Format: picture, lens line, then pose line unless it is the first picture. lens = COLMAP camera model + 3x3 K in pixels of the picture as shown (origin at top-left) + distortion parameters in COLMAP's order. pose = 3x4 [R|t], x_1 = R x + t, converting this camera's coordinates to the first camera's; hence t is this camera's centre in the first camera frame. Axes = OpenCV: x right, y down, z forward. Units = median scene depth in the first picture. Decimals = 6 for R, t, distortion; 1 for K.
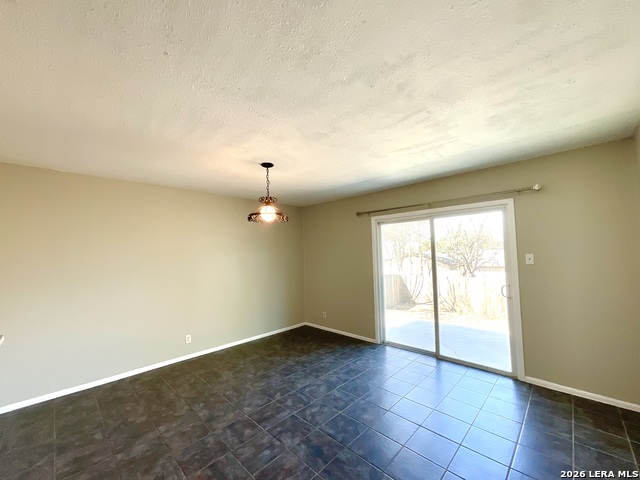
lens RADIAL K [[258.8, 0, 318.6], [0, 258.8, 241.3], [0, 0, 1]] dist [-0.001733, 0.000817]
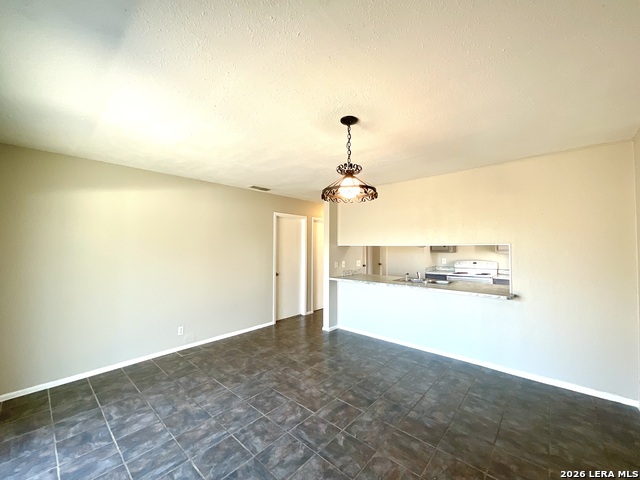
lens RADIAL K [[258.8, 0, 323.0], [0, 258.8, 241.6], [0, 0, 1]] dist [-0.001733, 0.000817]
pose [[-0.997910, 0.025267, -0.059473, -0.075710], [0.028947, 0.997666, -0.061841, 0.081591], [0.057772, -0.063433, -0.996313, 1.695167]]
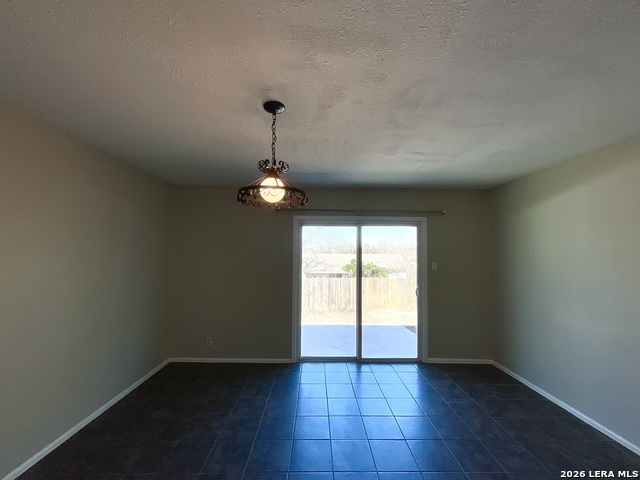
lens RADIAL K [[258.8, 0, 316.2], [0, 258.8, 240.6], [0, 0, 1]] dist [-0.001733, 0.000817]
pose [[0.703622, 0.062678, 0.707805, -0.525915], [-0.058346, 0.997835, -0.030359, 0.016355], [-0.708175, -0.019936, 0.705756, 0.513967]]
